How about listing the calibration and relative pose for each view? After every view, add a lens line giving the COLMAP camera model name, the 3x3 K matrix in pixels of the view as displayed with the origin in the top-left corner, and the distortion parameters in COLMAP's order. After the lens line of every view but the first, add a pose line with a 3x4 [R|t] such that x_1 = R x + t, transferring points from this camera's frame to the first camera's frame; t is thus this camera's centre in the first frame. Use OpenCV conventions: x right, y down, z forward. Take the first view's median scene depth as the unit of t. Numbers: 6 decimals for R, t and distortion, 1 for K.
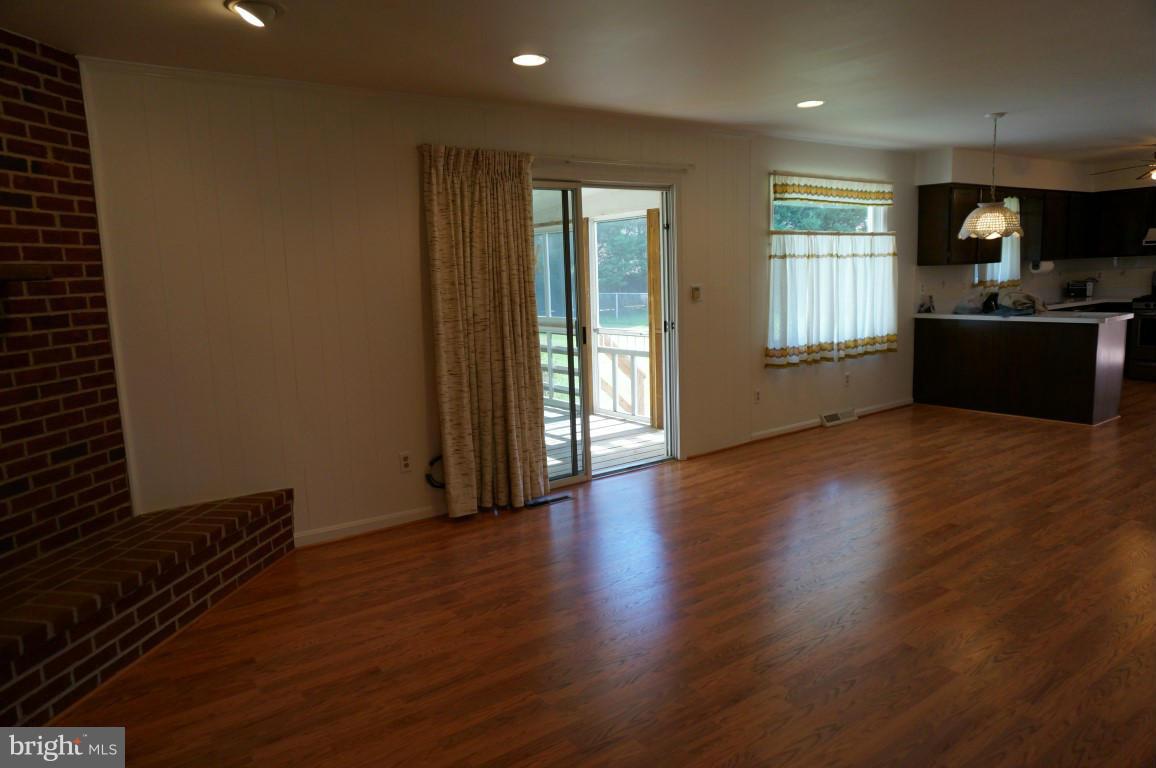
lens RADIAL K [[744.1, 0, 578.0], [0, 744.1, 384.0], [0, 0, 1]] dist [-0.005765, -0.002200]
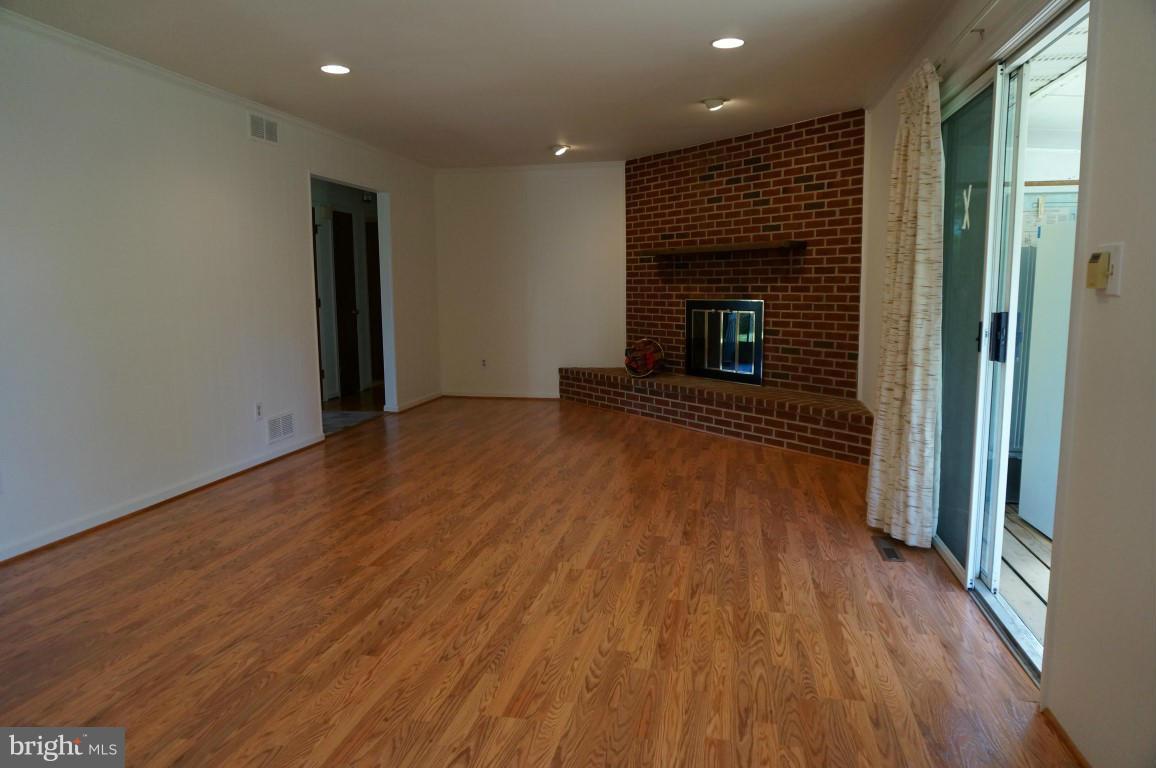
lens RADIAL K [[760.5, 0, 585.1], [0, 760.5, 370.4], [0, 0, 1]] dist [-0.005174, 0.041965]
pose [[-0.727058, 0.113626, -0.677108, 0.945770], [-0.075039, 0.967151, 0.242873, -0.239944], [0.682463, 0.227393, -0.694649, 1.833137]]
